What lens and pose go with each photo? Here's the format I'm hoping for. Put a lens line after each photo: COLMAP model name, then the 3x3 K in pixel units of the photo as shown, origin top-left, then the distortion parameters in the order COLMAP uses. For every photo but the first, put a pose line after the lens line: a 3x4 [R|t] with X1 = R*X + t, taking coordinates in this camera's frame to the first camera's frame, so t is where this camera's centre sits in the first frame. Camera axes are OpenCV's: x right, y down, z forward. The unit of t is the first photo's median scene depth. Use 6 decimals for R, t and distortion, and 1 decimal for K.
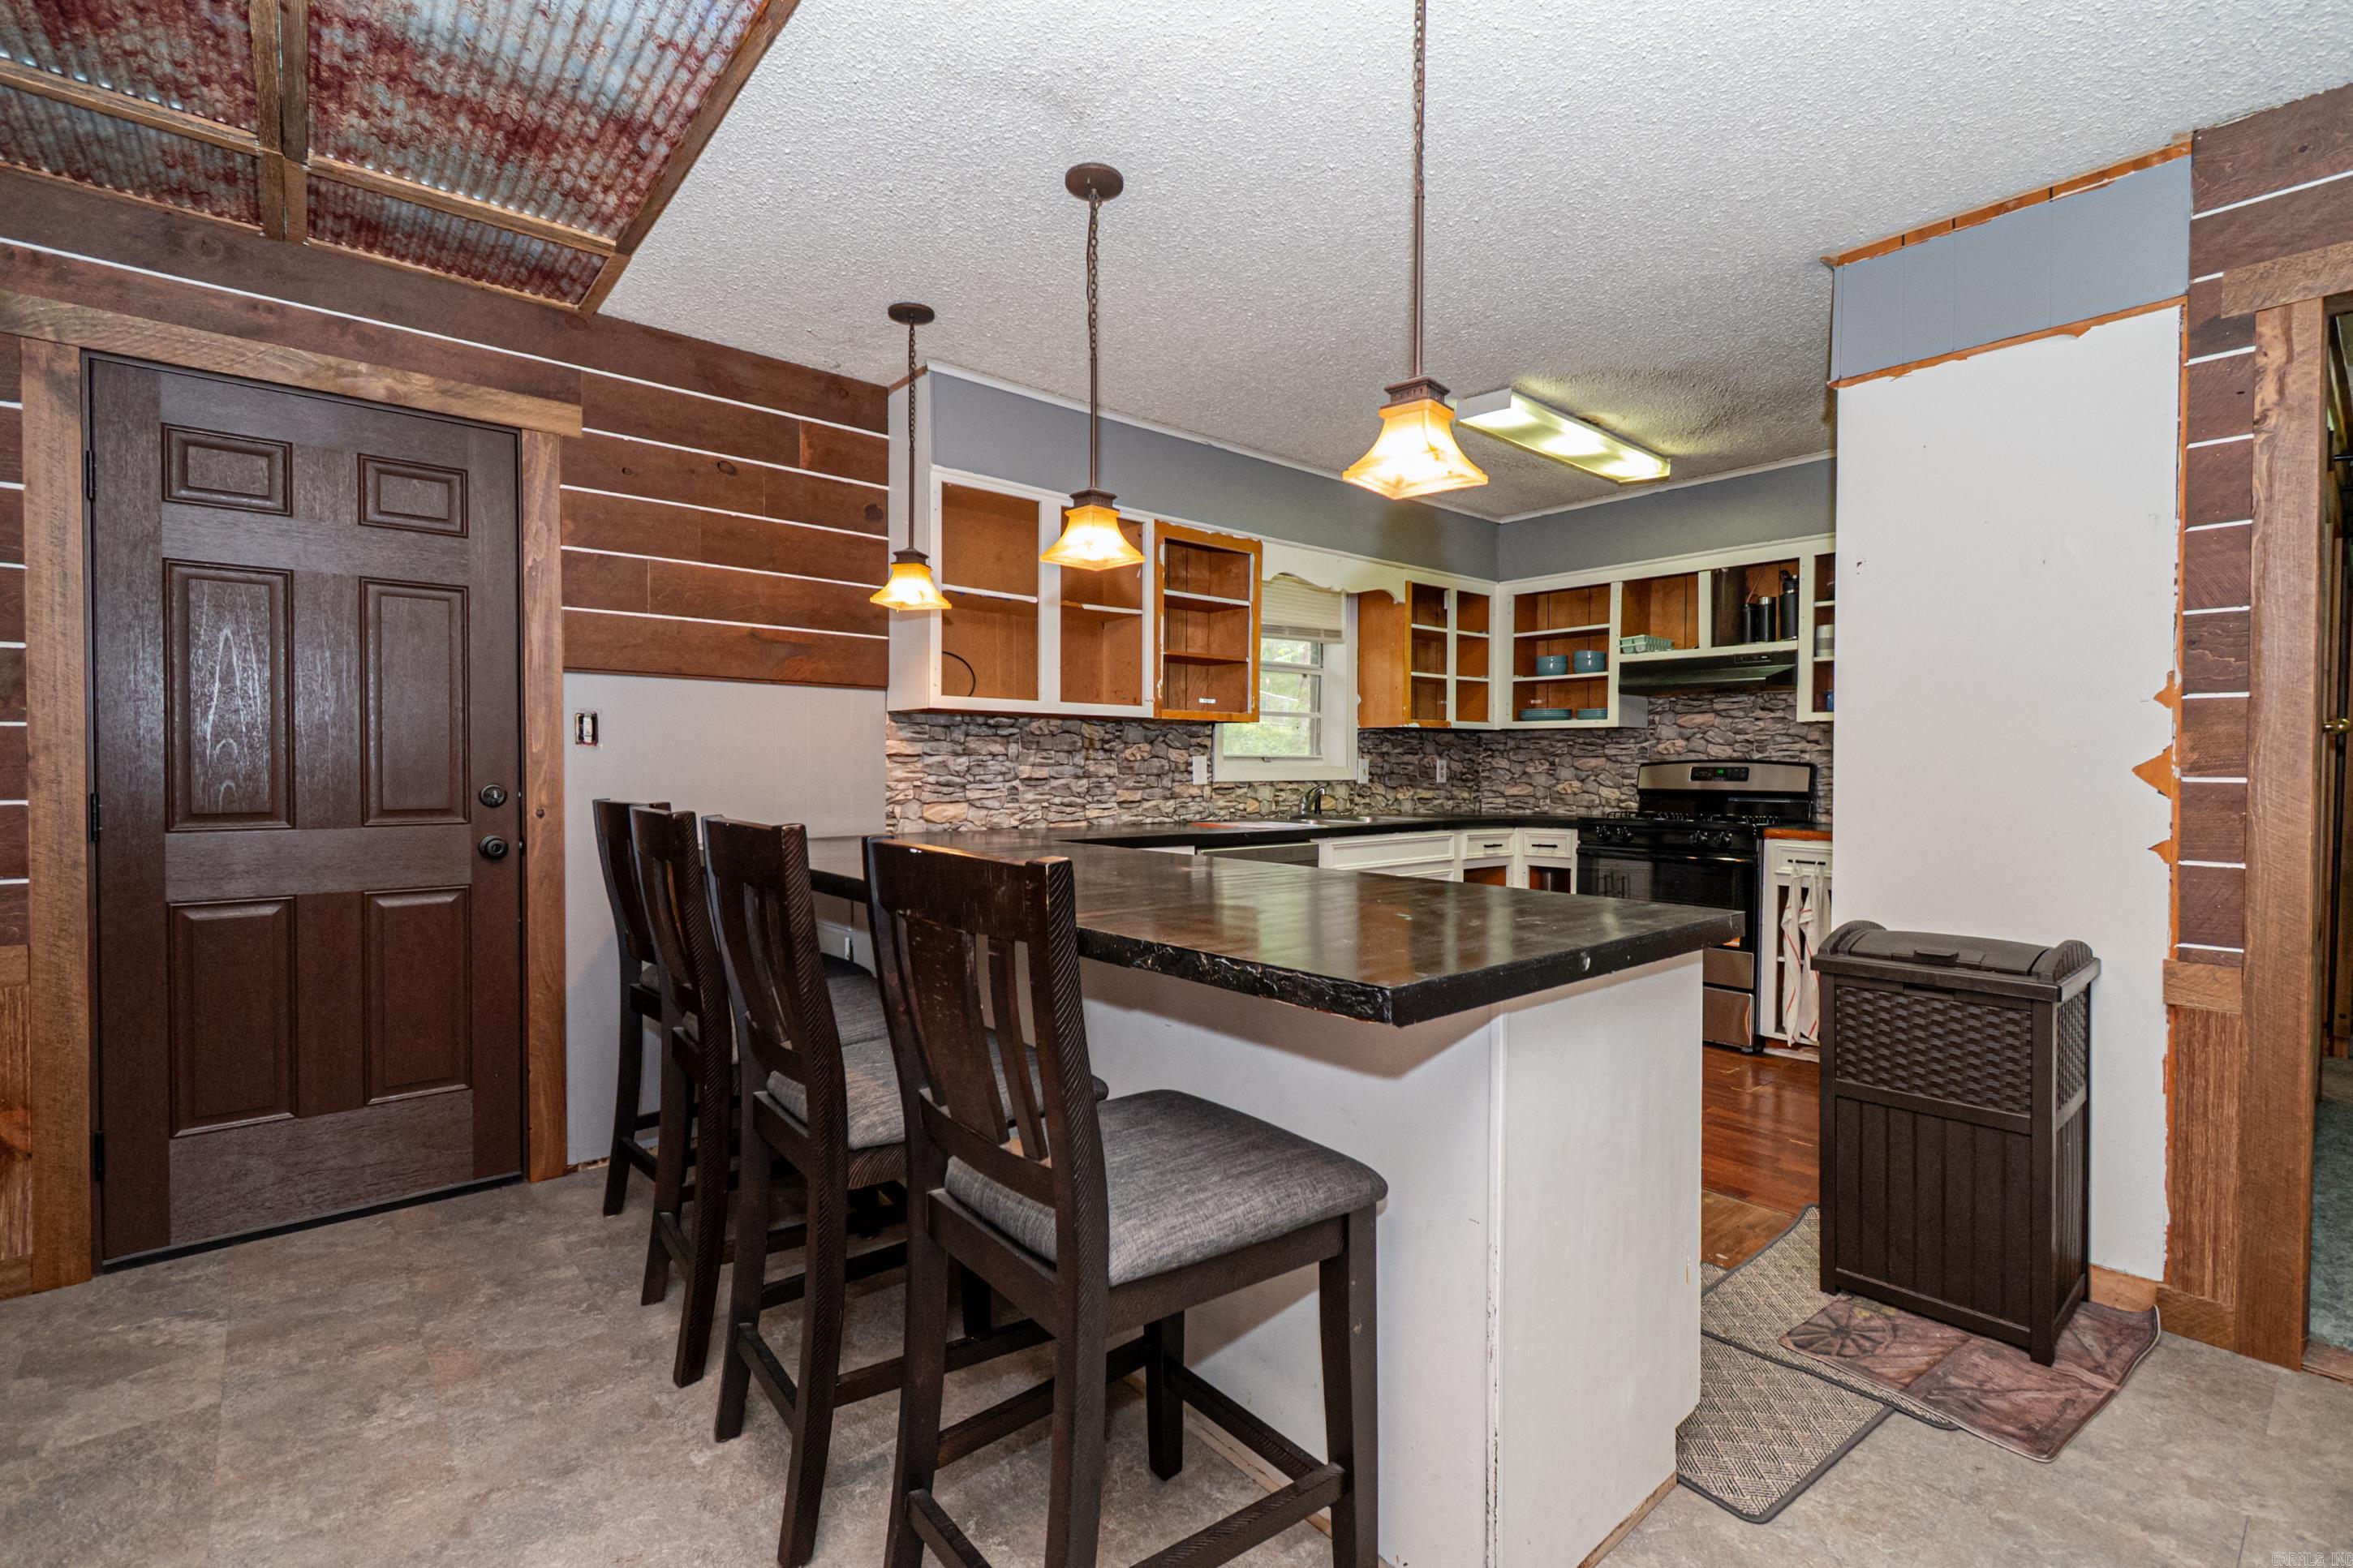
lens RADIAL K [[1043.2, 0, 1176.5], [0, 1043.2, 784.0], [0, 0, 1]] dist [0.008277, -0.005491]
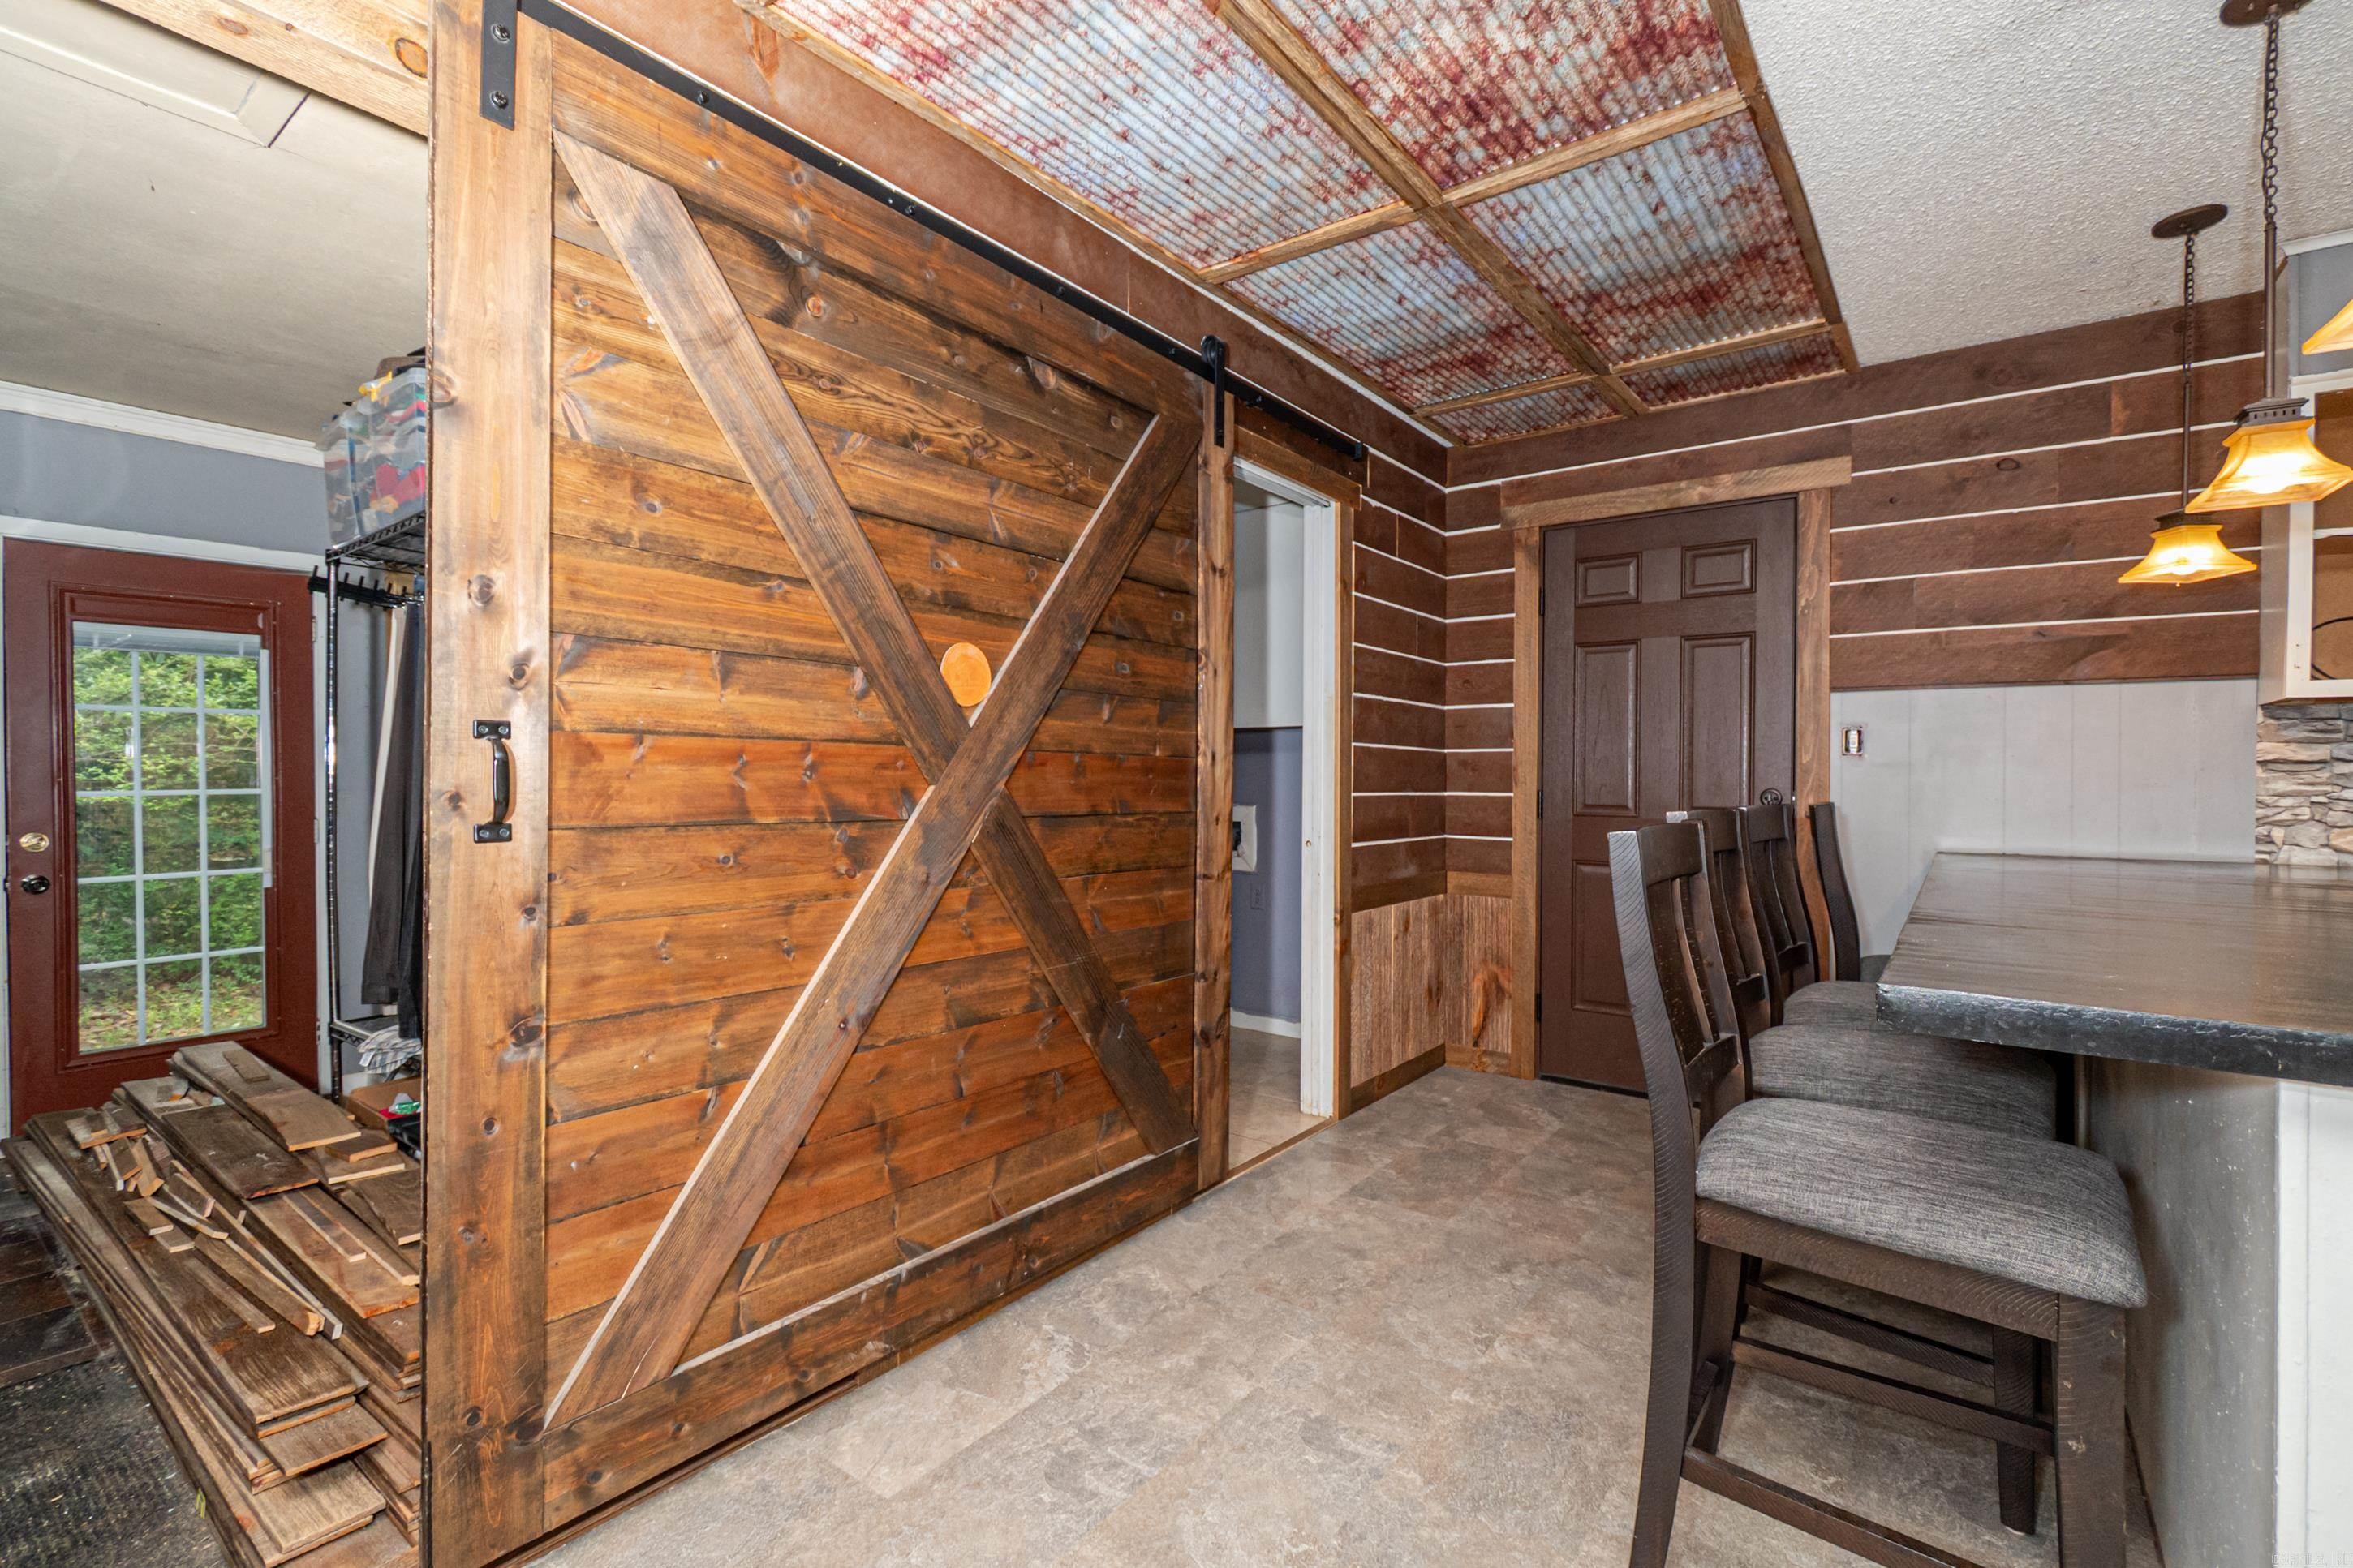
lens RADIAL K [[1043.2, 0, 1176.5], [0, 1043.2, 784.0], [0, 0, 1]] dist [0.008277, -0.005491]
pose [[0.206103, 0.005038, -0.978517, 0.406467], [-0.025858, 0.999666, -0.000300, 0.012758], [0.978189, 0.025364, 0.206164, 0.069144]]
